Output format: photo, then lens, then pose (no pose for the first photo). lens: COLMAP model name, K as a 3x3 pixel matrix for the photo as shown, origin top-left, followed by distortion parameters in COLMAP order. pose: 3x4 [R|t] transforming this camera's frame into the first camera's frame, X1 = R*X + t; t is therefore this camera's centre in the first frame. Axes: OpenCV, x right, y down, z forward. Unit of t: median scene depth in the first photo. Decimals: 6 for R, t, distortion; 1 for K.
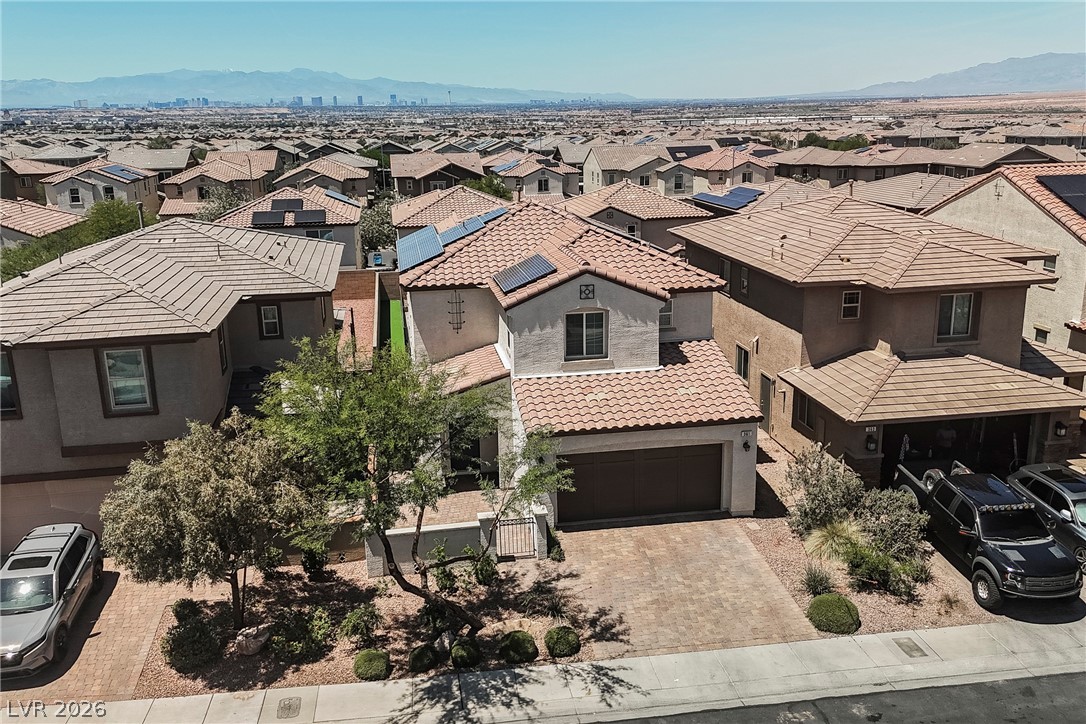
lens RADIAL K [[918.8, 0, 543.0], [0, 918.8, 362.0], [0, 0, 1]] dist [0.045448, -0.014628]
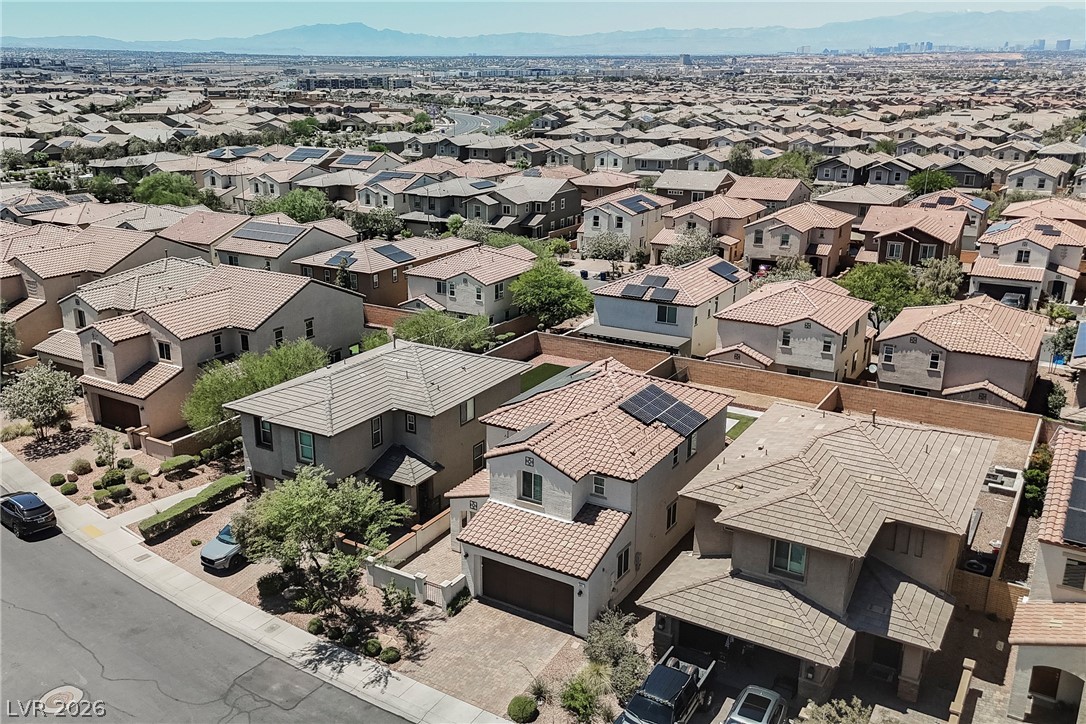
lens RADIAL K [[946.7, 0, 505.2], [0, 946.7, 362.2], [0, 0, 1]] dist [0.048321, -0.137963]
pose [[0.740614, 0.213692, -0.637045, 1.007955], [-0.183430, 0.976369, 0.114265, -0.418263], [0.646409, 0.032227, 0.762310, -0.259568]]
